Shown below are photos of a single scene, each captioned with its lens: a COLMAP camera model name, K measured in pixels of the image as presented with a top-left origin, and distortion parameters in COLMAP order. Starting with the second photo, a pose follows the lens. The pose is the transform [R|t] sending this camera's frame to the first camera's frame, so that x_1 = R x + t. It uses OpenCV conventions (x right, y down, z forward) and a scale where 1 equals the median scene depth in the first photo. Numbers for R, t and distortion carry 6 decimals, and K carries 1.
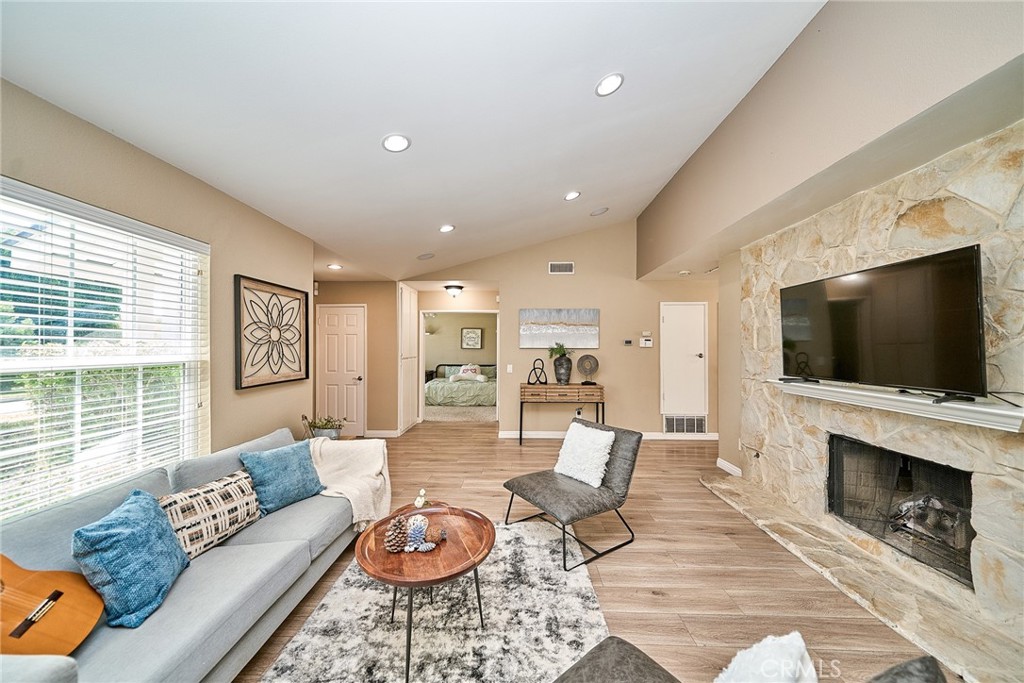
lens RADIAL K [[347.6, 0, 514.7], [0, 347.6, 344.7], [0, 0, 1]] dist [0.000054, -0.000228]
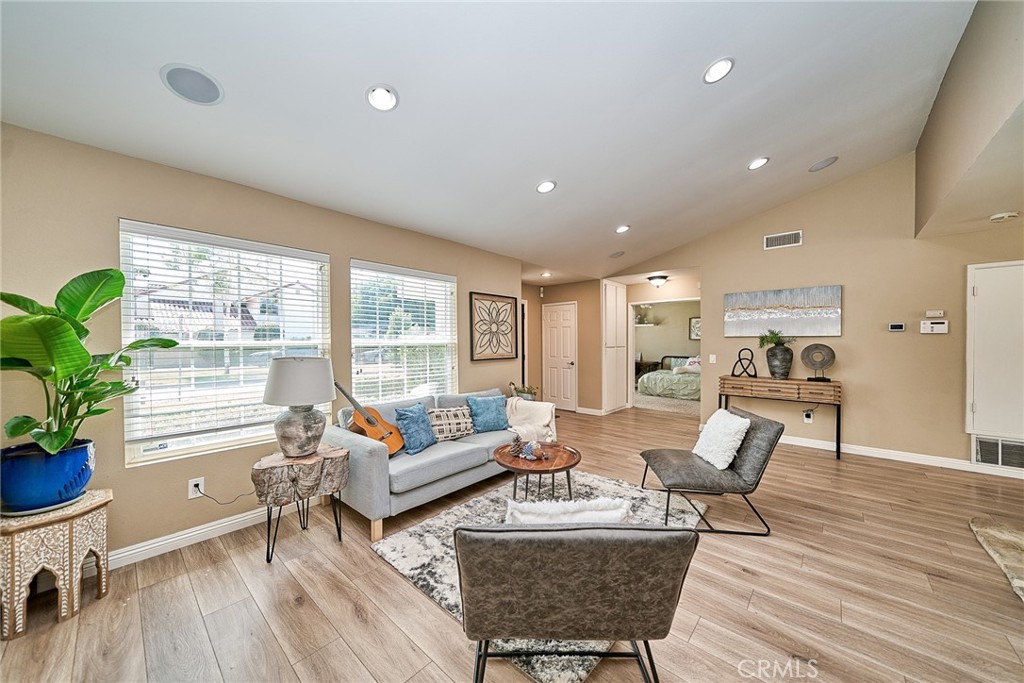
lens RADIAL K [[347.6, 0, 514.7], [0, 347.6, 344.7], [0, 0, 1]] dist [0.000054, -0.000228]
pose [[0.775970, 0.003720, -0.630759, 0.345025], [0.009411, 0.999803, 0.017475, 0.020249], [0.630700, -0.019496, 0.775782, -0.133056]]
